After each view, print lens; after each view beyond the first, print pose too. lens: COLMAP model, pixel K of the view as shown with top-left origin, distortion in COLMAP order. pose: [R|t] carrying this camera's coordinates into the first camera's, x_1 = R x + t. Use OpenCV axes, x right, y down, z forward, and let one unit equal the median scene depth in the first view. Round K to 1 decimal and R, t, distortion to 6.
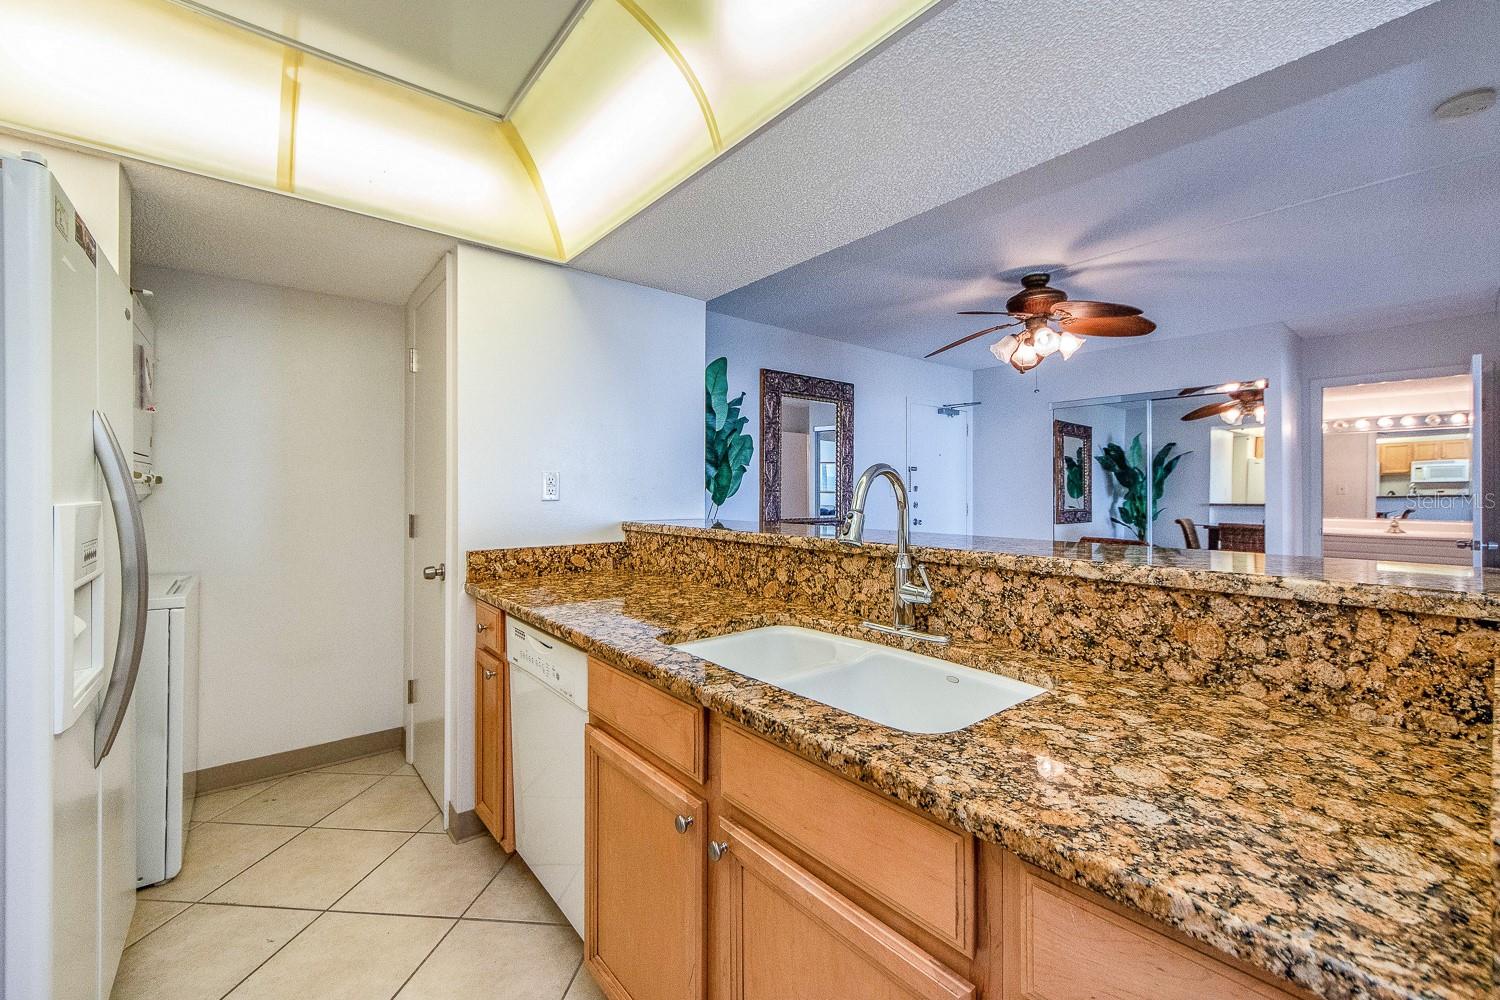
lens RADIAL K [[585.7, 0, 756.1], [0, 585.7, 489.1], [0, 0, 1]] dist [-0.011312, -0.001766]
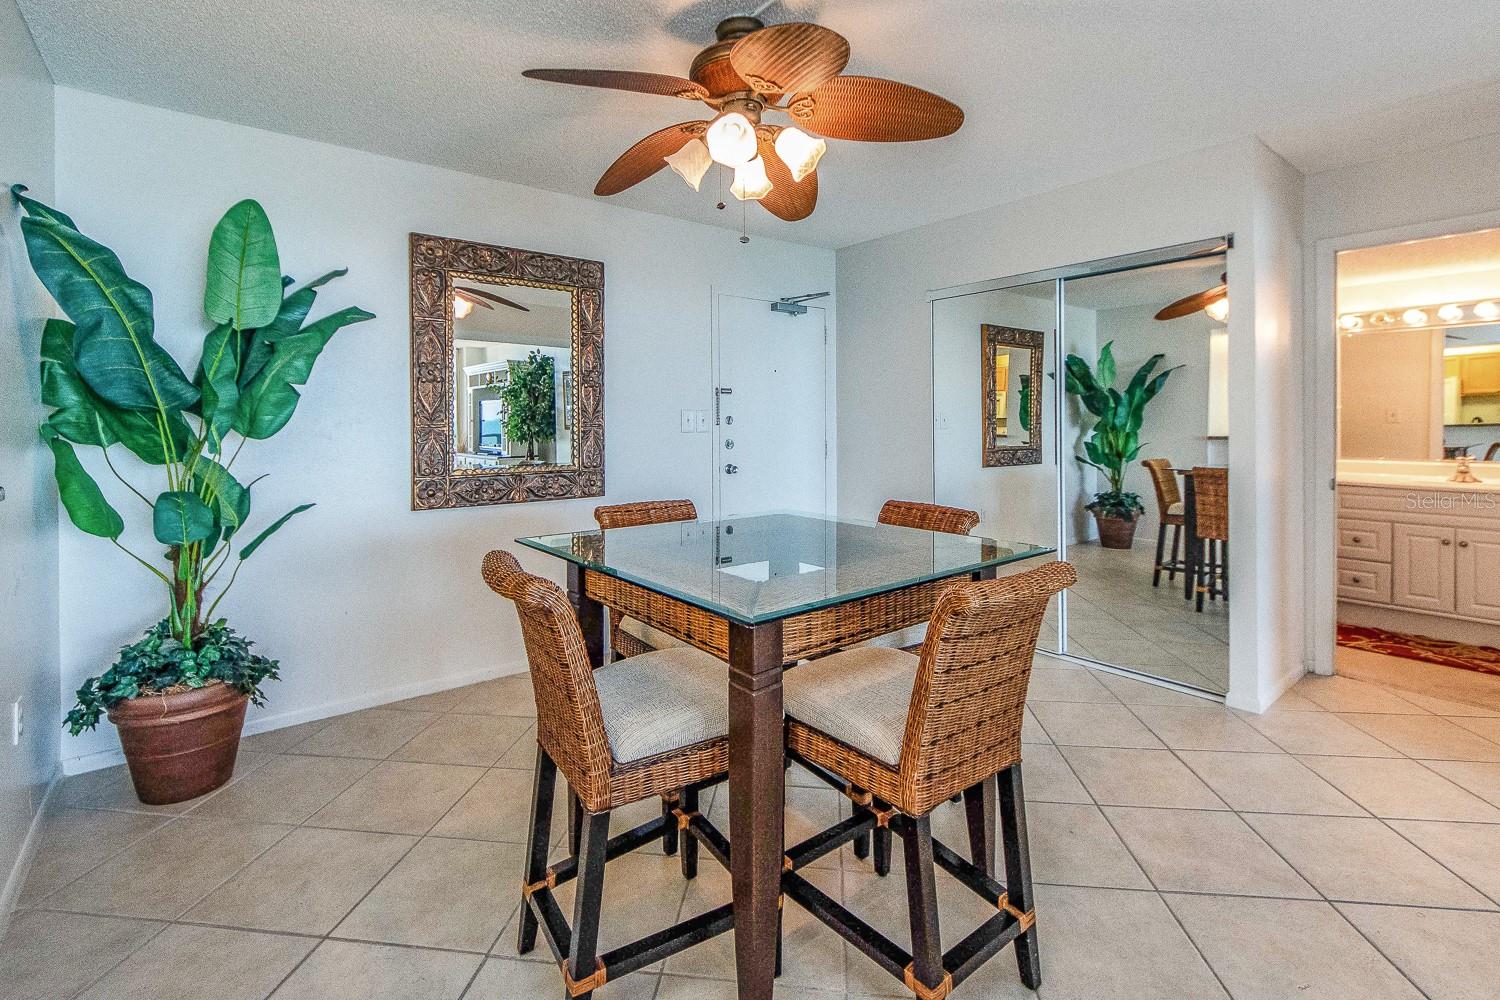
lens RADIAL K [[672.5, 0, 718.4], [0, 672.5, 430.8], [0, 0, 1]] dist [-0.000170, -0.000299]
pose [[0.999735, -0.007940, -0.021611, 0.789434], [0.008261, 0.999856, 0.014805, -0.000800], [0.021491, -0.014979, 0.999657, 0.619398]]
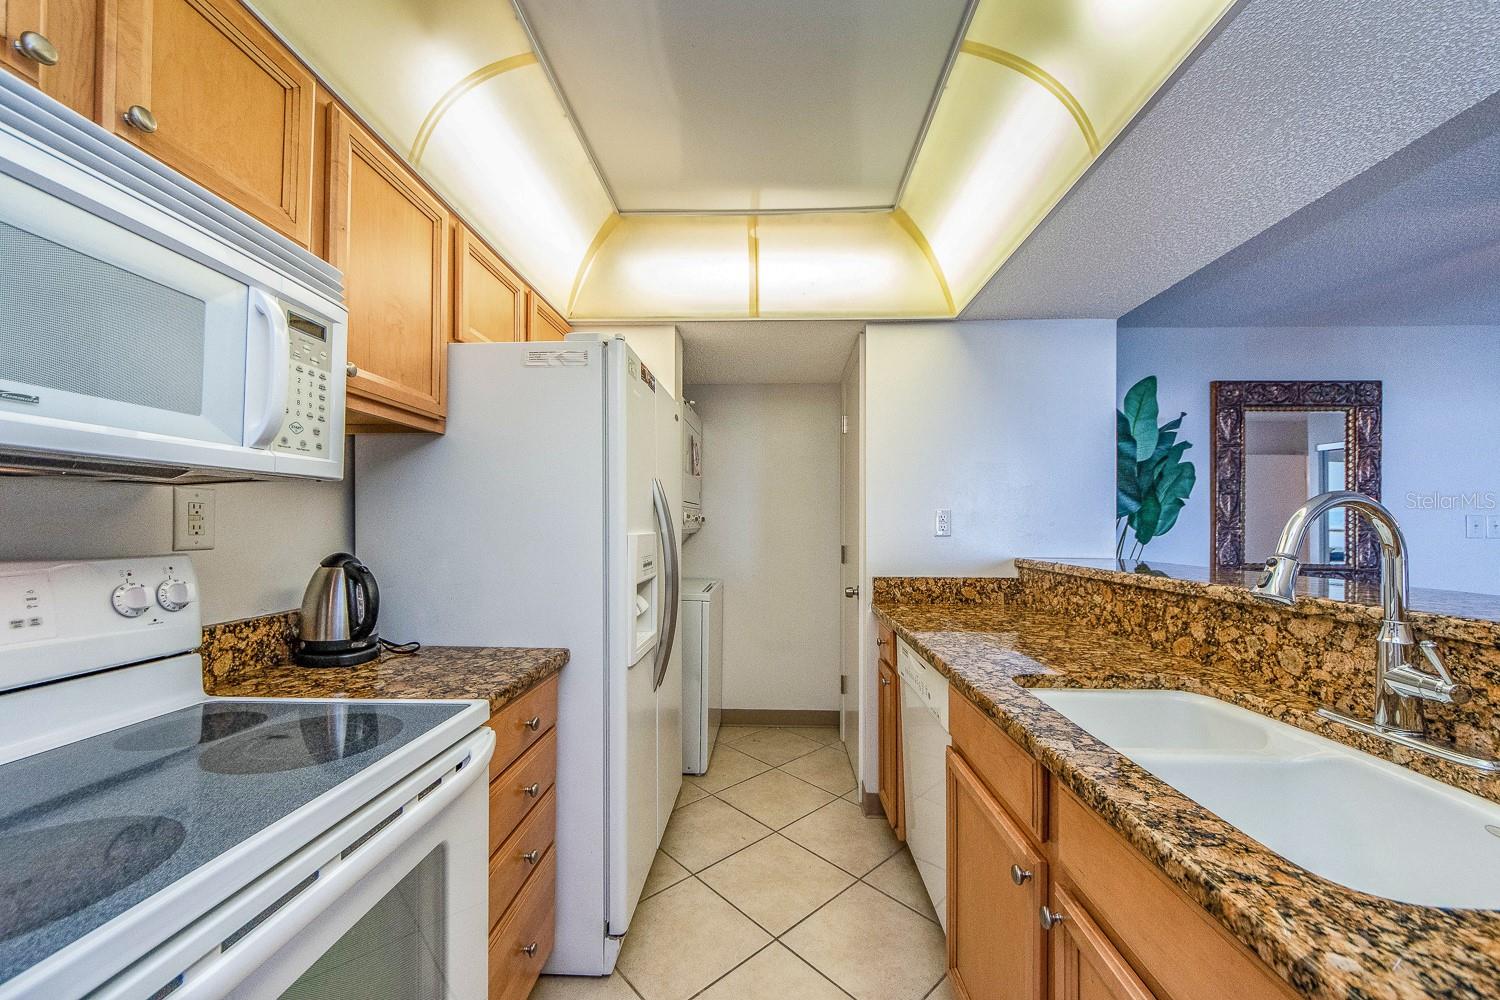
lens RADIAL K [[529.3, 0, 756.8], [0, 529.3, 523.1], [0, 0, 1]] dist [-0.012784, 0.000539]
pose [[0.744116, -0.000297, -0.668050, 0.055999], [-0.002513, 0.999992, -0.003244, -0.000653], [0.668045, 0.004092, 0.744109, 0.028051]]
